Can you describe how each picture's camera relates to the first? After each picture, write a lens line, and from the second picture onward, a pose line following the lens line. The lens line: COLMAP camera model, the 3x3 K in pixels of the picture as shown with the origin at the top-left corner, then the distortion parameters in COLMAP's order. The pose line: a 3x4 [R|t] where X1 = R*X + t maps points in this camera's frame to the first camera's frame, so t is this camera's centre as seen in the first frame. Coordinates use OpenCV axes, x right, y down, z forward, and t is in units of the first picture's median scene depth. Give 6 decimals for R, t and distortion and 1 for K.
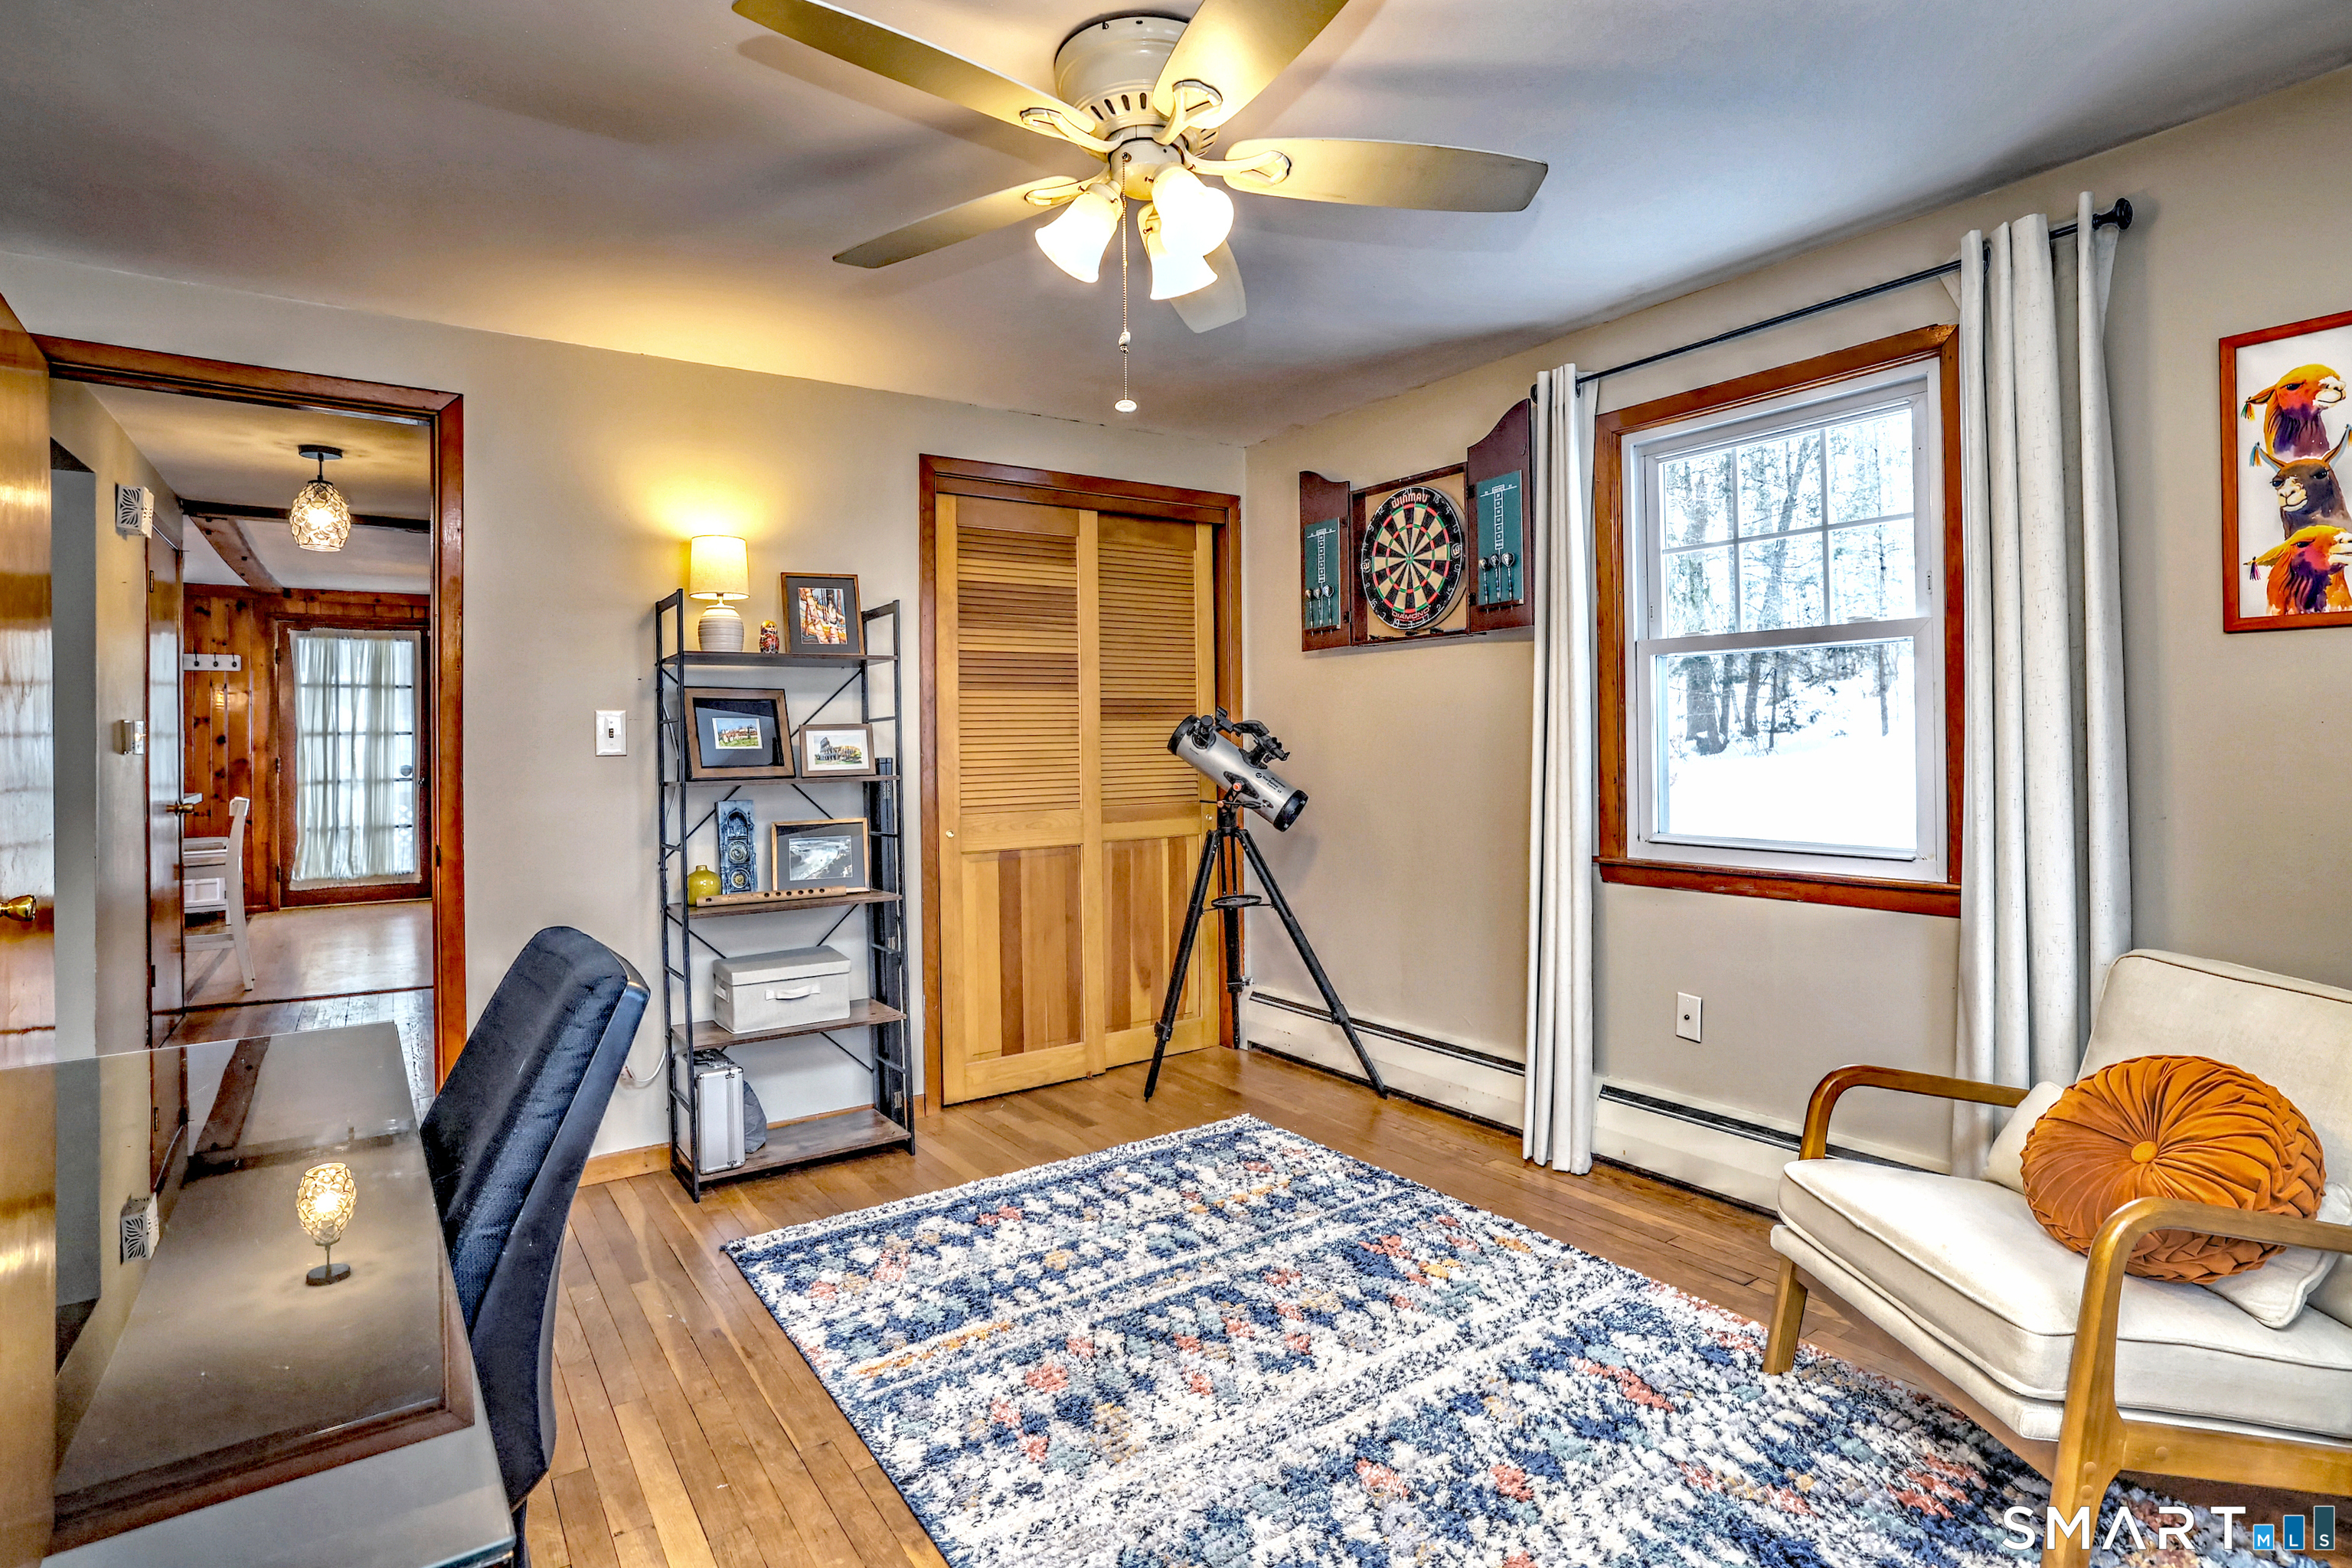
lens RADIAL K [[1191.6, 0, 1183.6], [0, 1191.6, 732.2], [0, 0, 1]] dist [-0.036958, 0.016179]
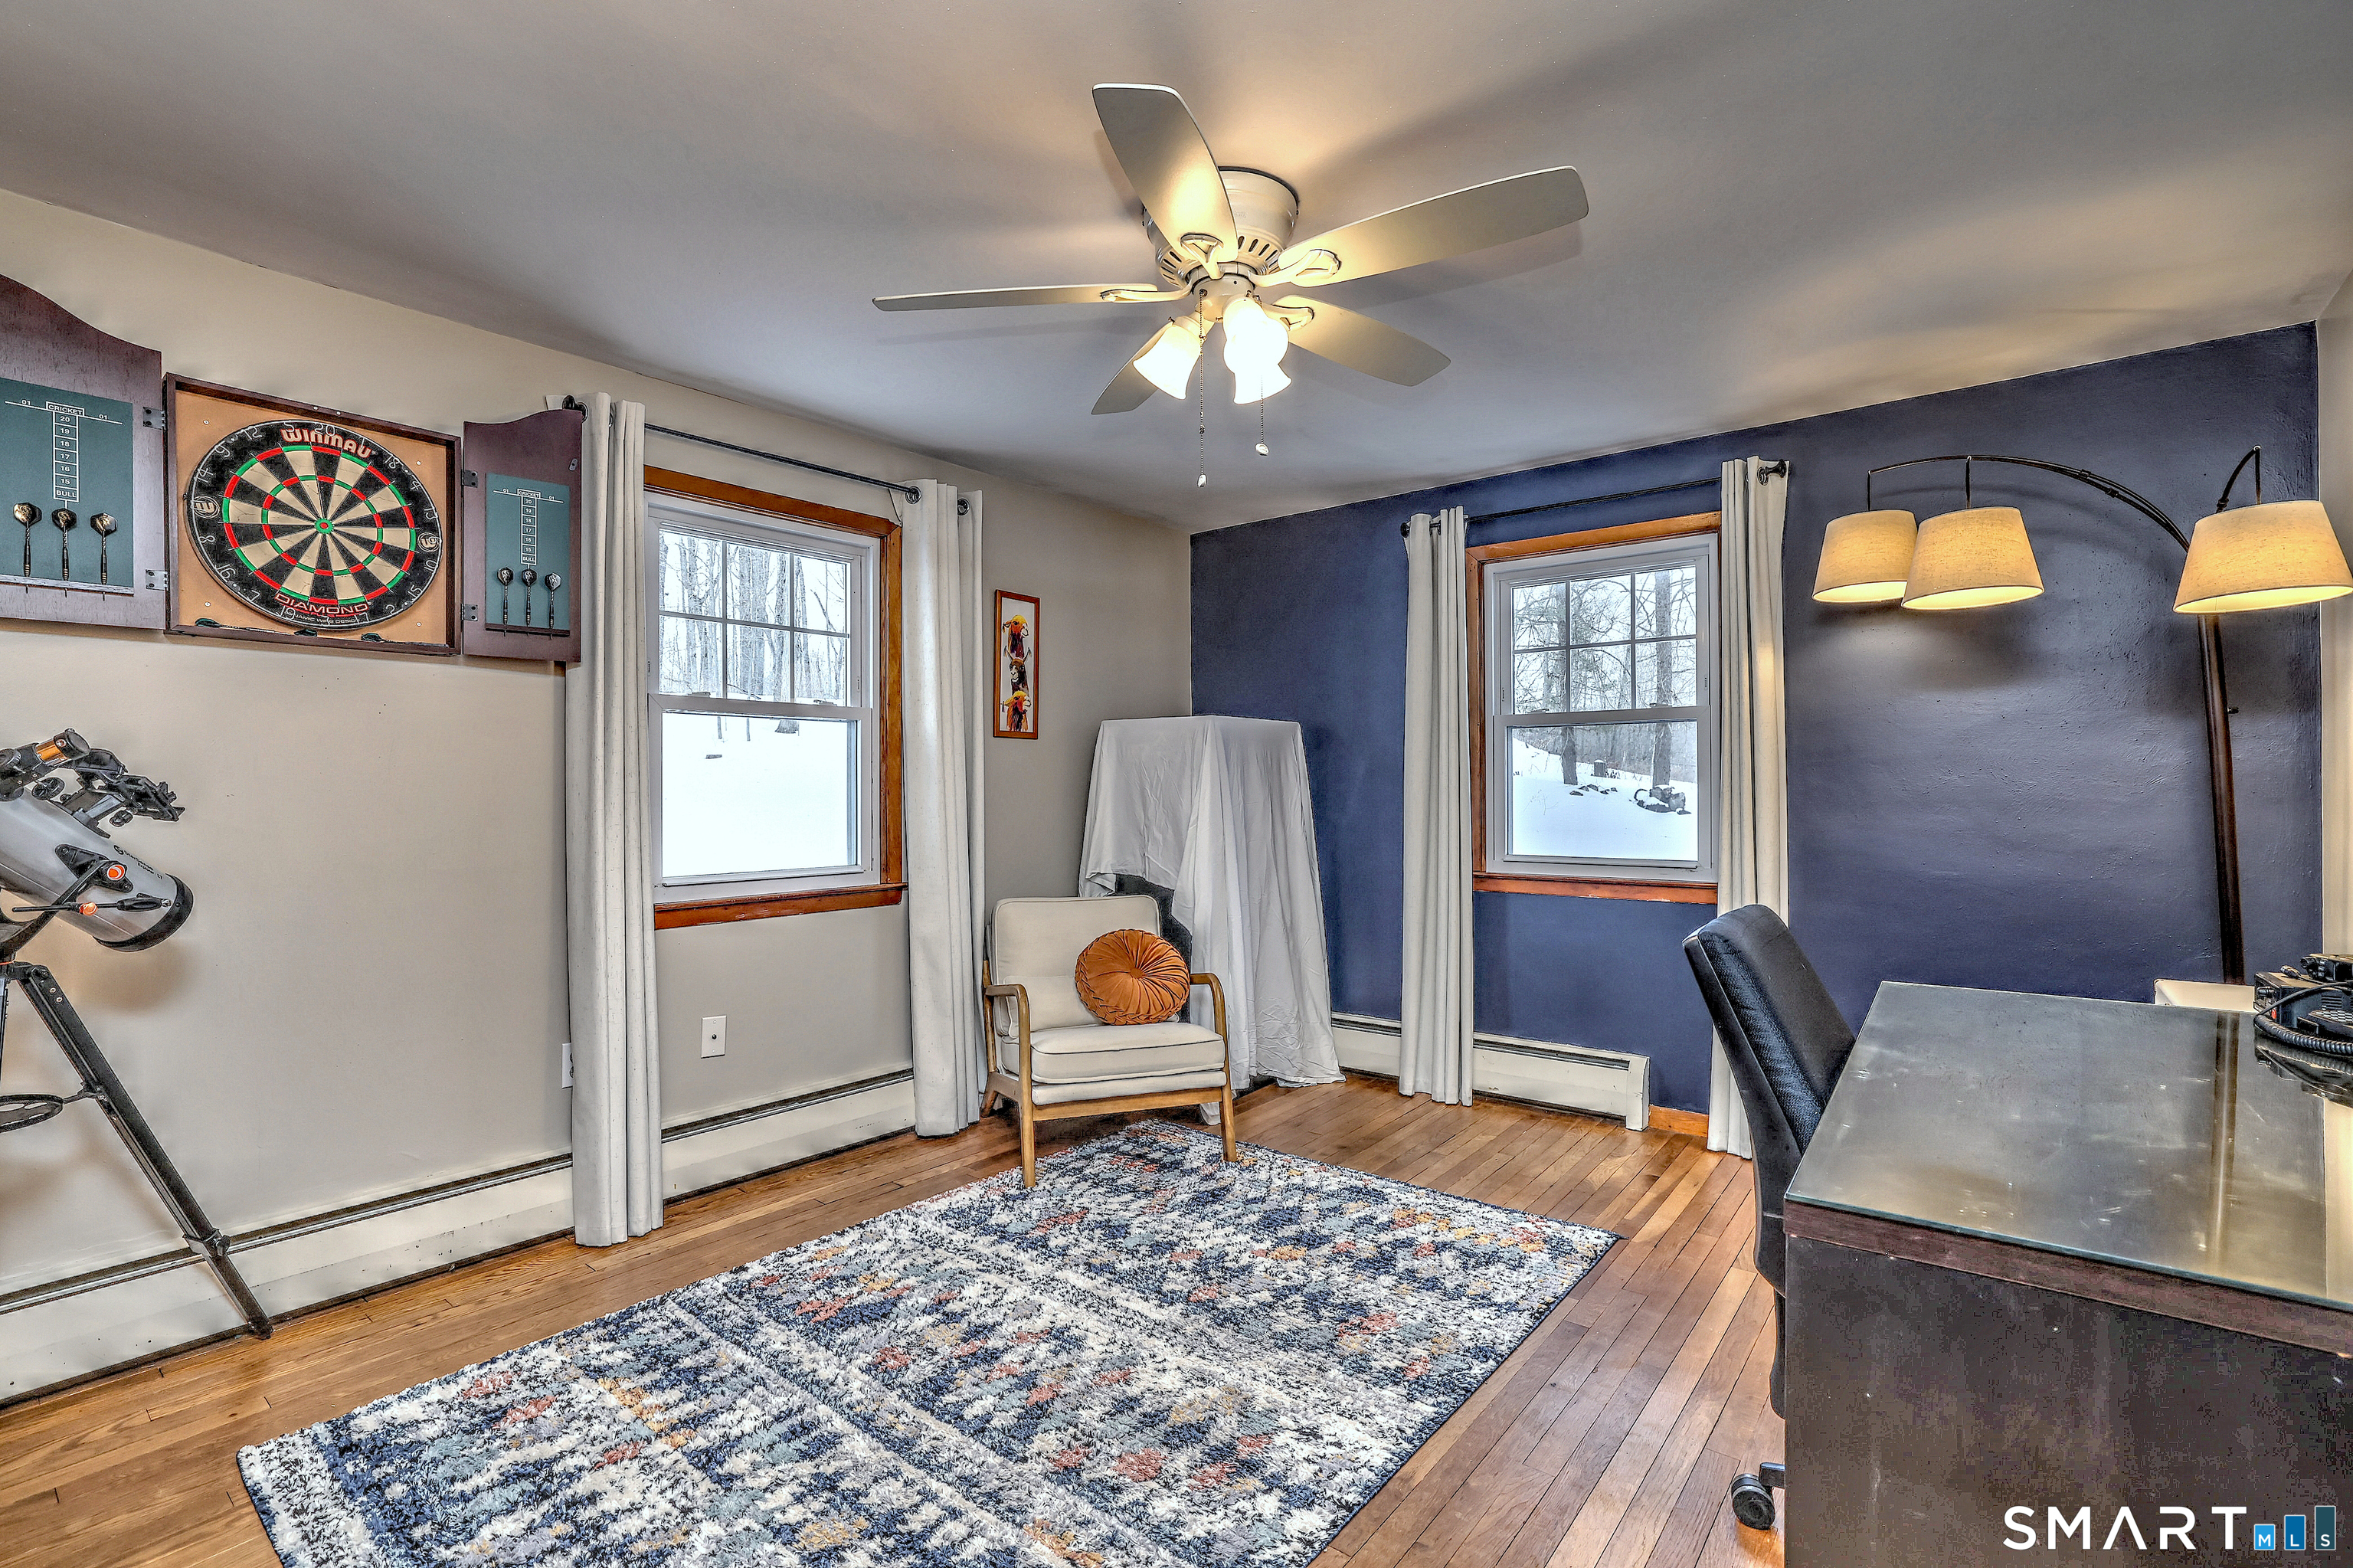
lens RADIAL K [[1073.4, 0, 1167.9], [0, 1073.4, 784.7], [0, 0, 1]] dist [-0.033229, 0.012647]
pose [[-0.285471, 0.015734, 0.958258, -0.729409], [0.000246, 0.999866, -0.016344, 0.020303], [-0.958387, -0.004430, -0.285436, 0.954963]]
